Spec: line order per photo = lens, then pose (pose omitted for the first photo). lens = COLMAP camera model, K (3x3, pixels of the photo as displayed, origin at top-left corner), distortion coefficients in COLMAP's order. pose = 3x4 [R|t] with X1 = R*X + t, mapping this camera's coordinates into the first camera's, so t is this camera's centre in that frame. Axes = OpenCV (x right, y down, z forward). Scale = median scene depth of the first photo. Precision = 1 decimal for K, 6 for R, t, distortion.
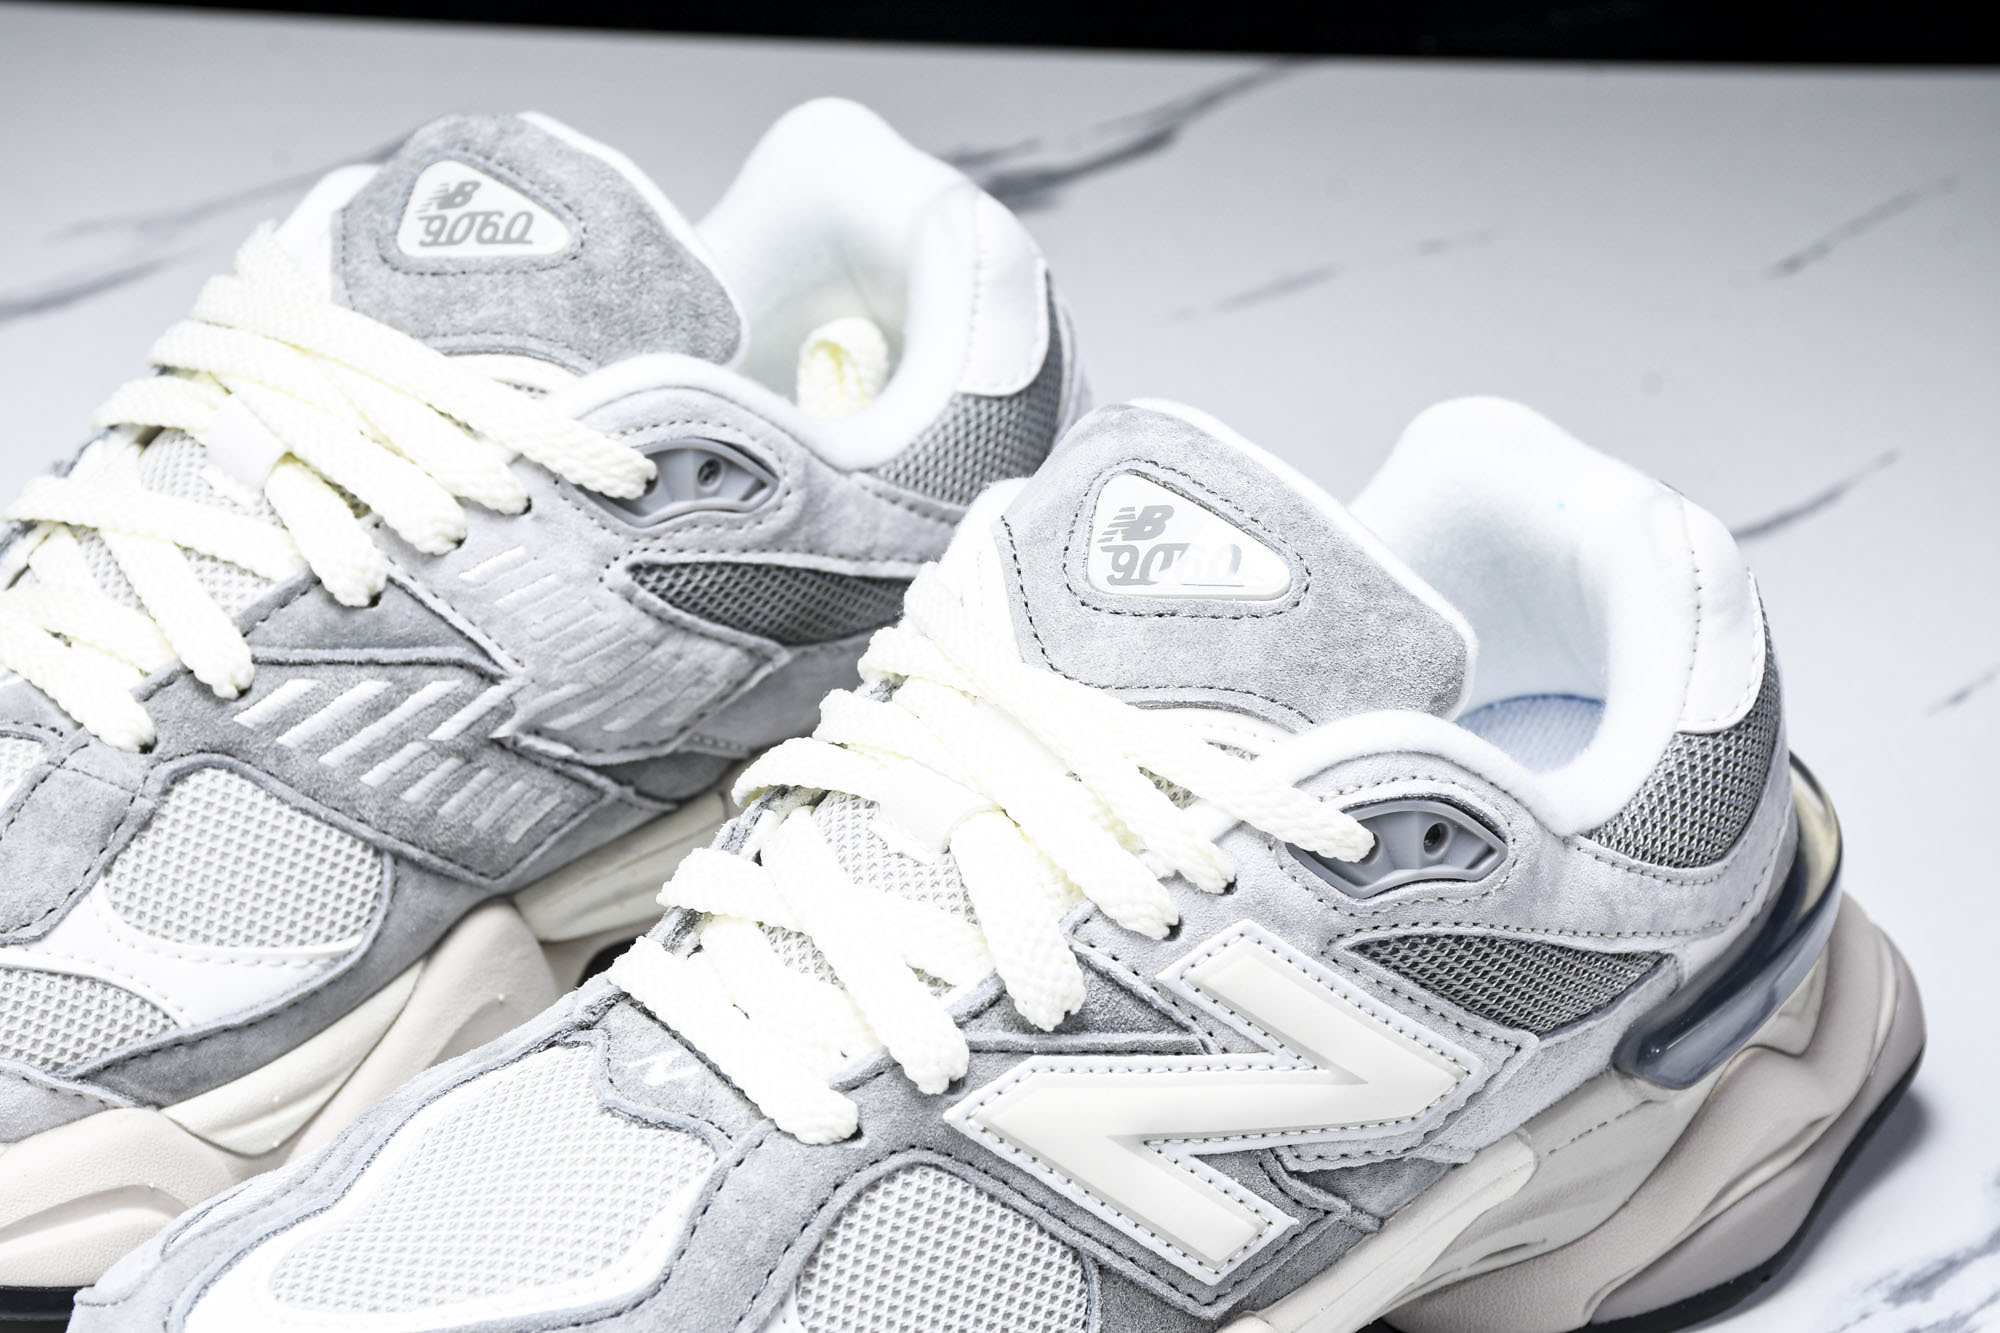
lens RADIAL K [[5298.5, 0, 1005.0], [0, 5298.5, 647.8], [0, 0, 1]] dist [0.580761, 0.000000]
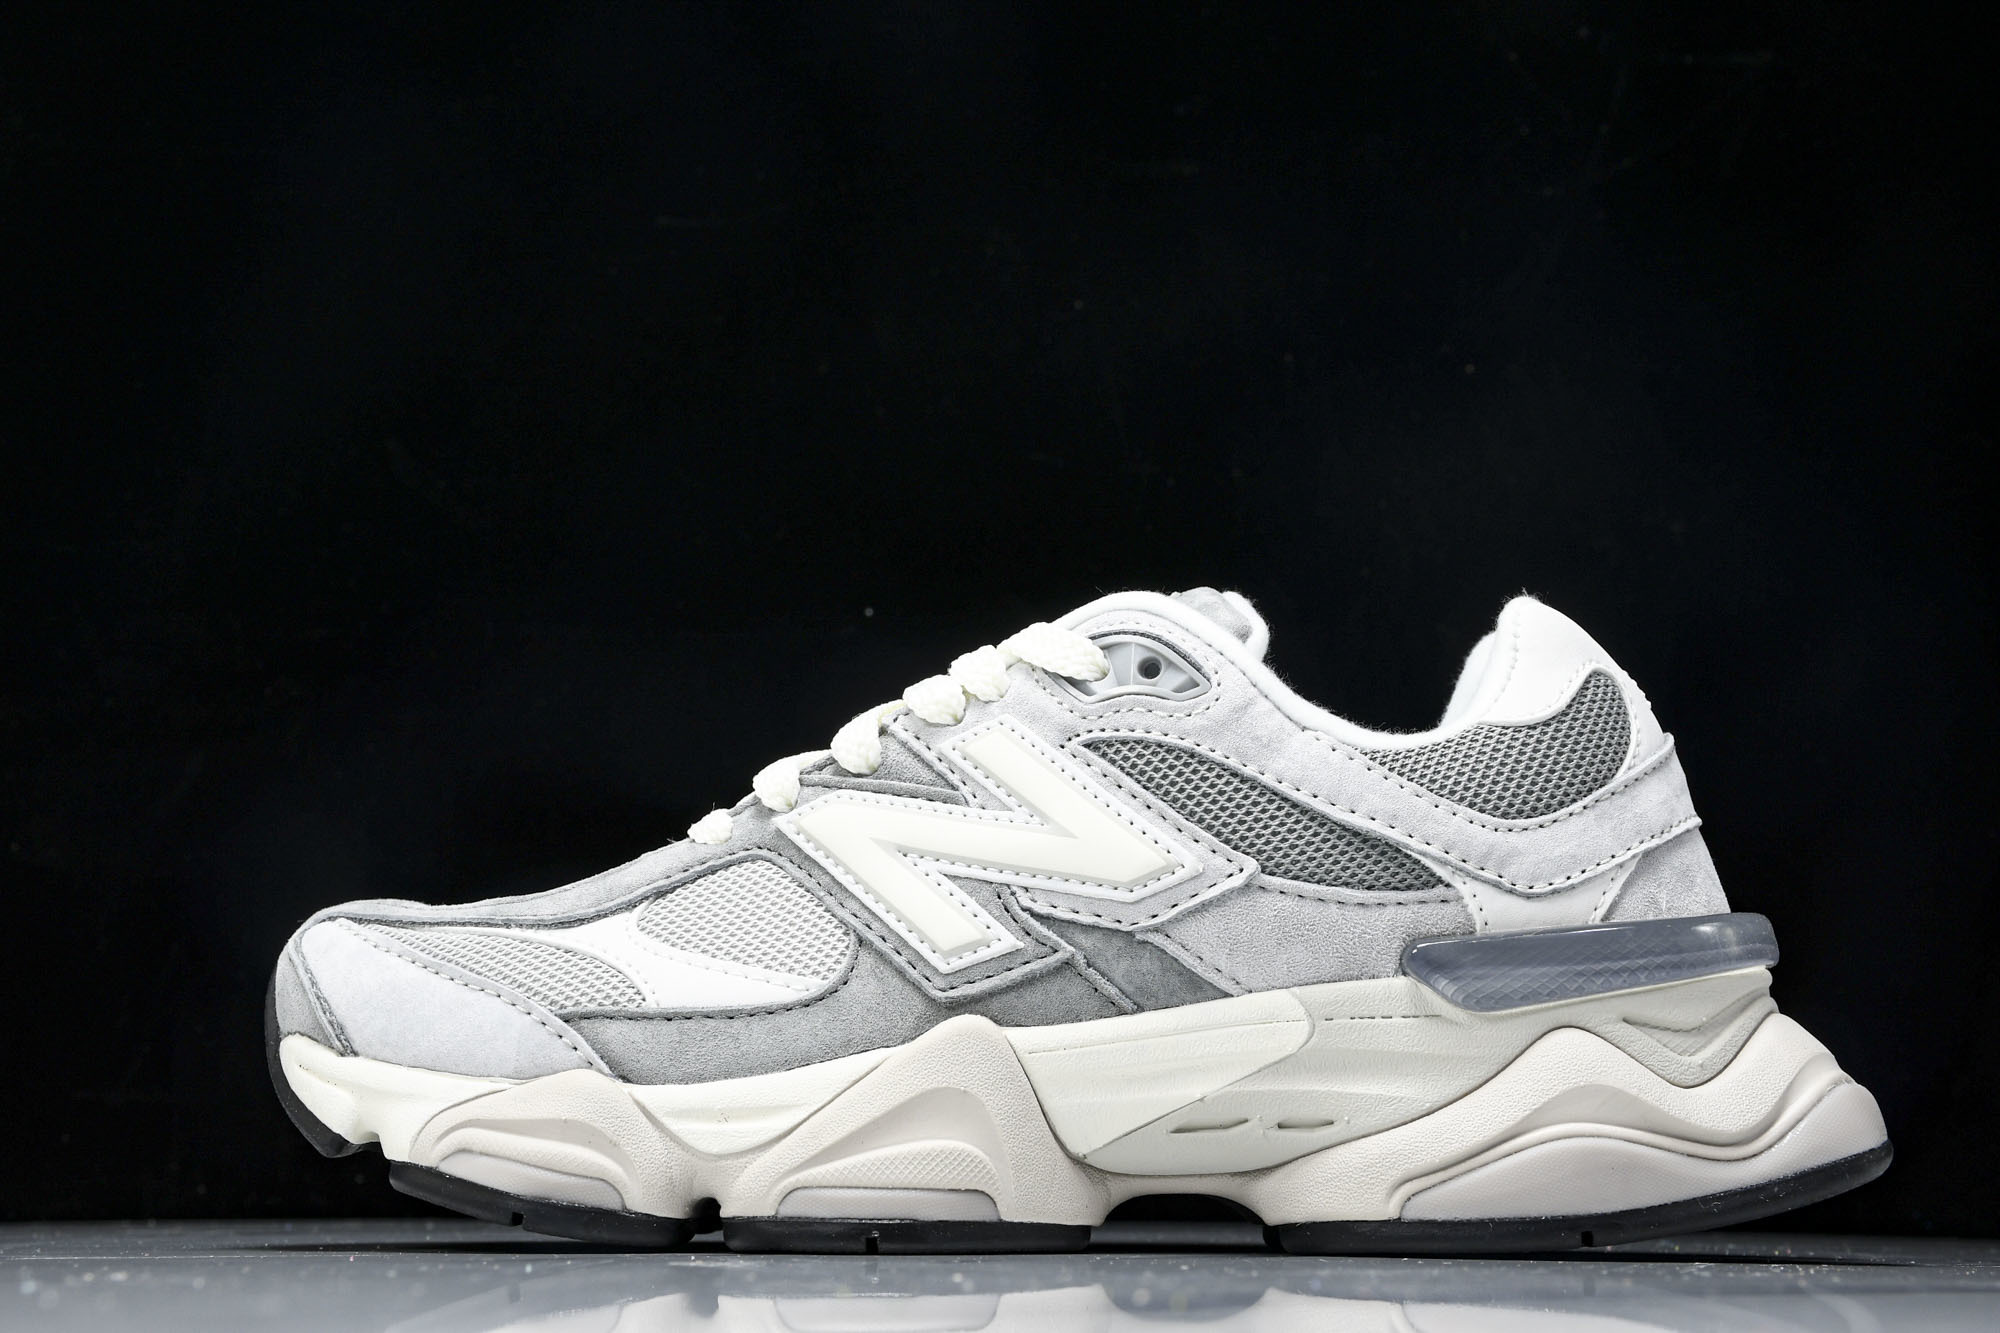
lens RADIAL K [[3033.8, 0, 993.7], [0, 3033.8, 658.5], [0, 0, 1]] dist [0.087086, 0.000000]
pose [[0.723411, -0.184070, -0.665429, 0.566639], [-0.313516, 0.771126, -0.554141, 0.474800], [0.615130, 0.609494, 0.500132, 0.579420]]
